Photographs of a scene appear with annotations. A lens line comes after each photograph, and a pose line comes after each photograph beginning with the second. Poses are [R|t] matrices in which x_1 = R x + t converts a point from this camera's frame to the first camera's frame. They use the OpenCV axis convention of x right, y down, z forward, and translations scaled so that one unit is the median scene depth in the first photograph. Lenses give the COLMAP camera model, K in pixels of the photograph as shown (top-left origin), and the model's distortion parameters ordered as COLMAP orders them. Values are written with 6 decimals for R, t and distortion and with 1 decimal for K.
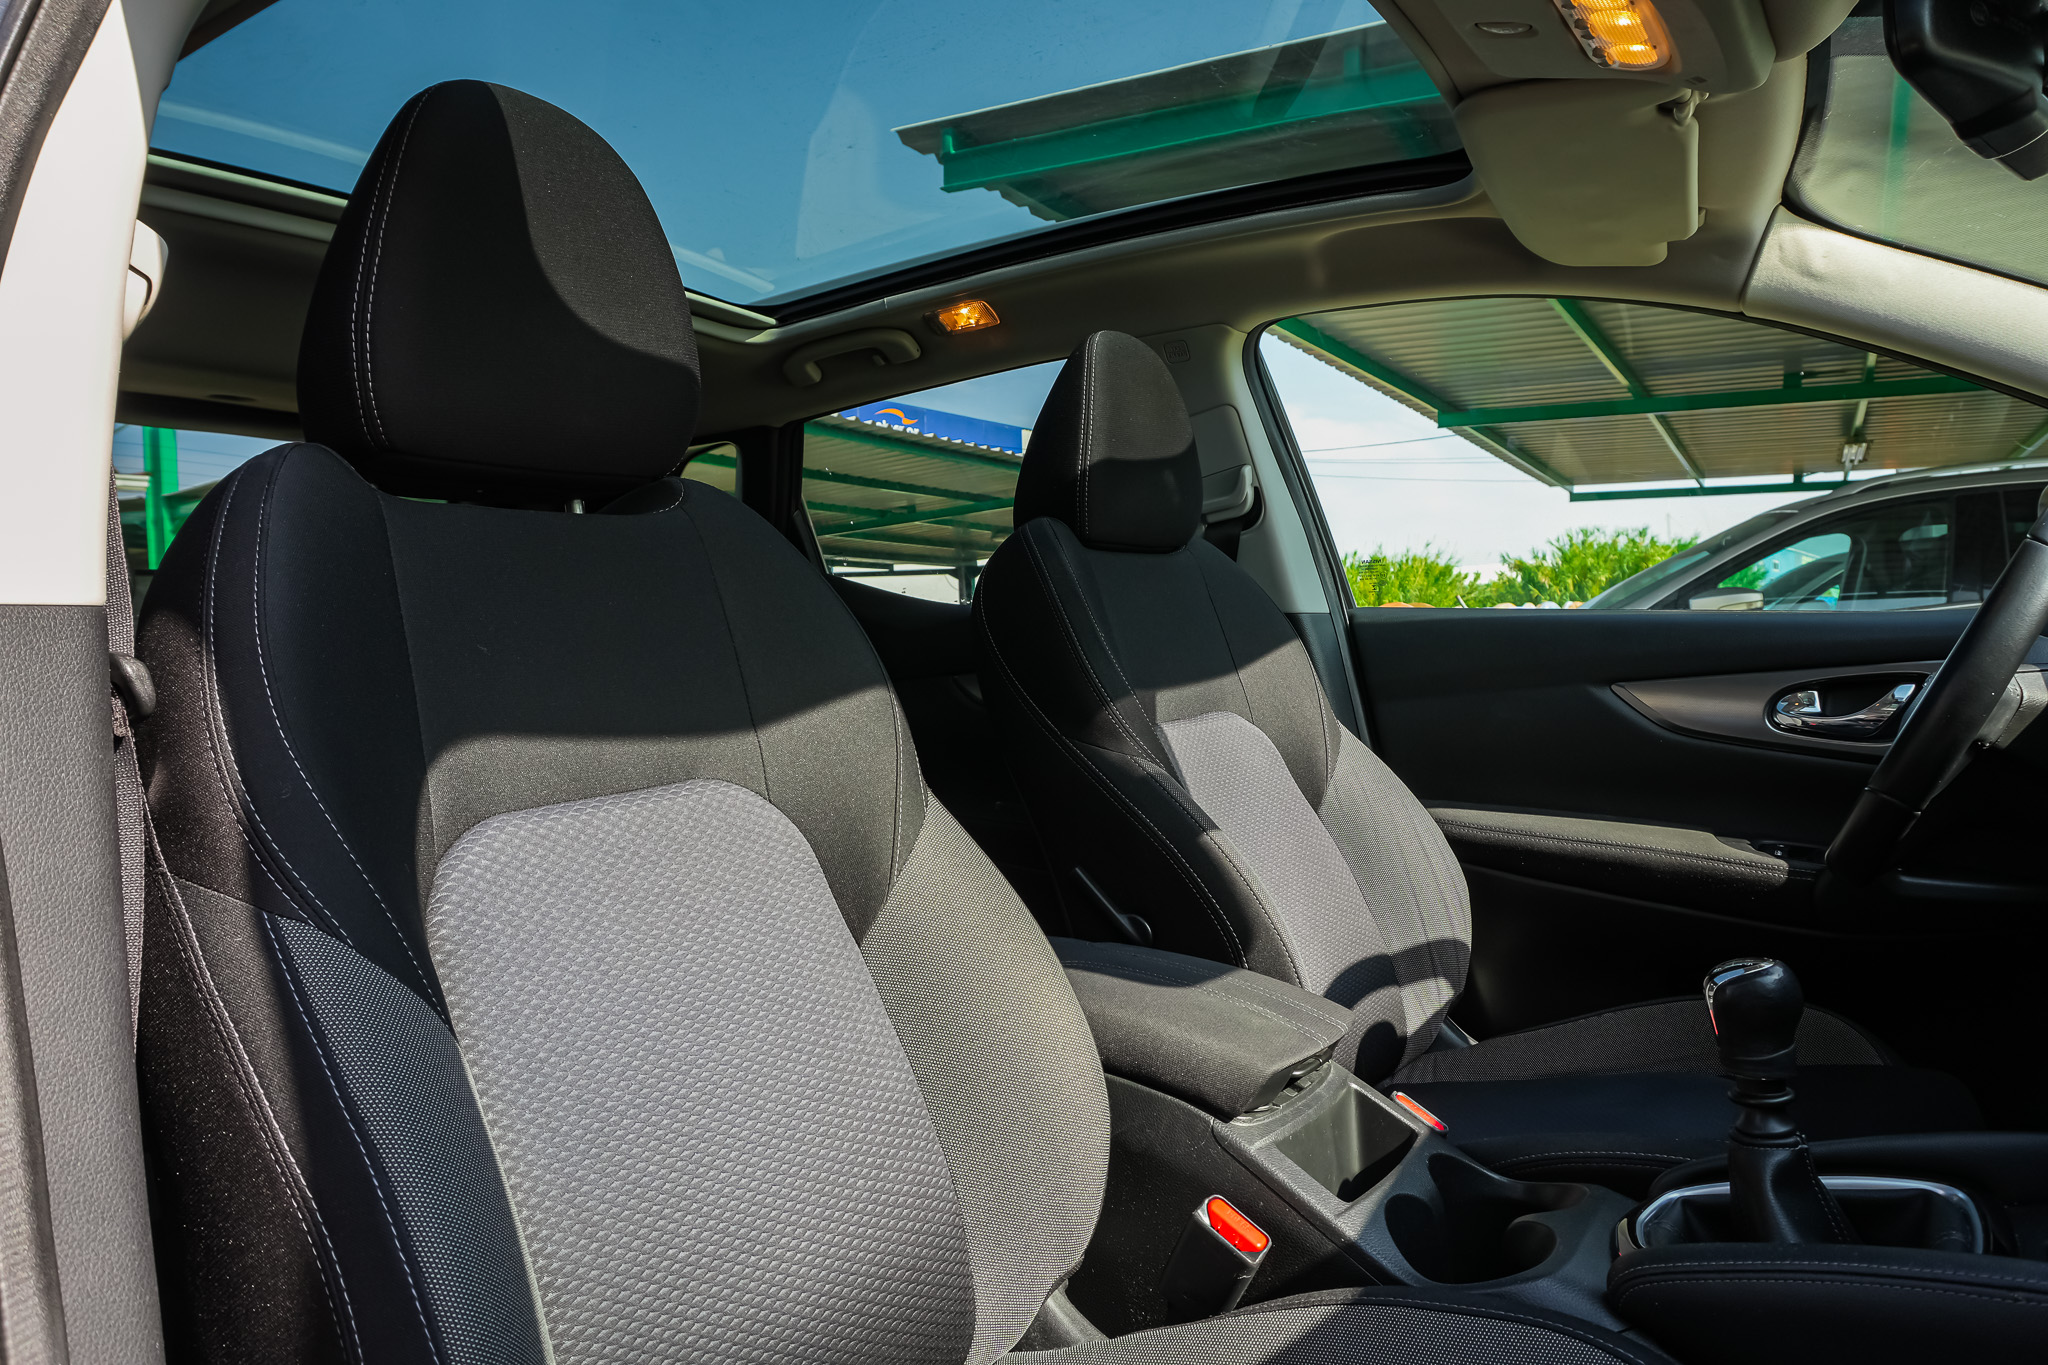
lens RADIAL K [[1380.1, 0, 1029.5], [0, 1380.1, 700.5], [0, 0, 1]] dist [-0.003456, 0.005352]
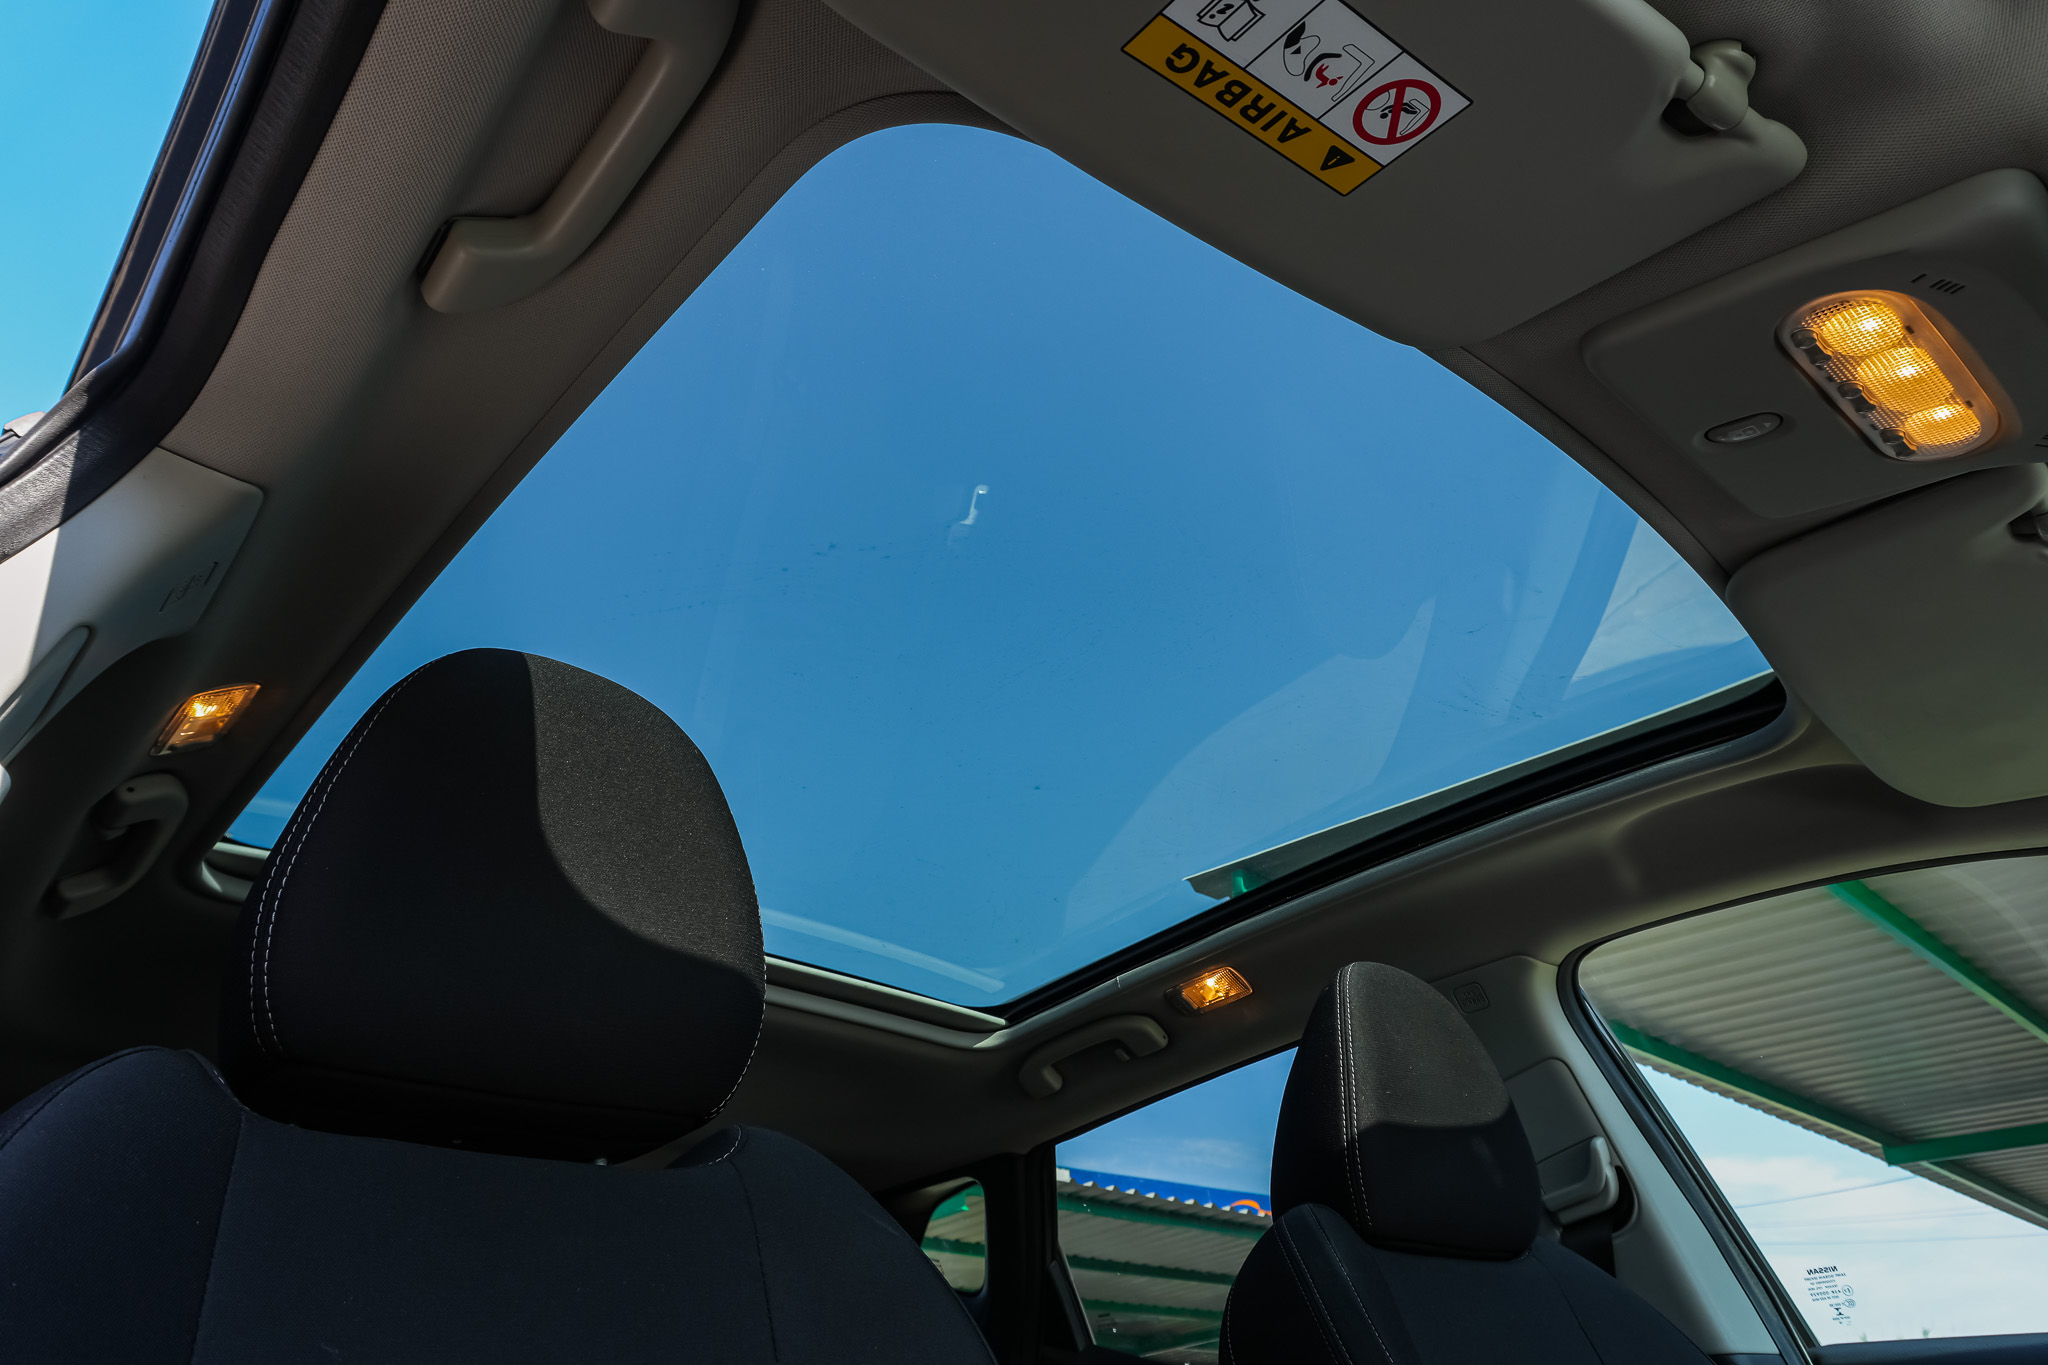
lens RADIAL K [[1380.1, 0, 1026.2], [0, 1380.1, 672.5], [0, 0, 1]] dist [-0.003456, 0.005352]
pose [[0.966943, -0.146943, -0.208398, 0.046356], [0.008890, 0.836195, -0.548360, 0.023892], [0.254839, 0.528380, 0.809859, 0.165976]]
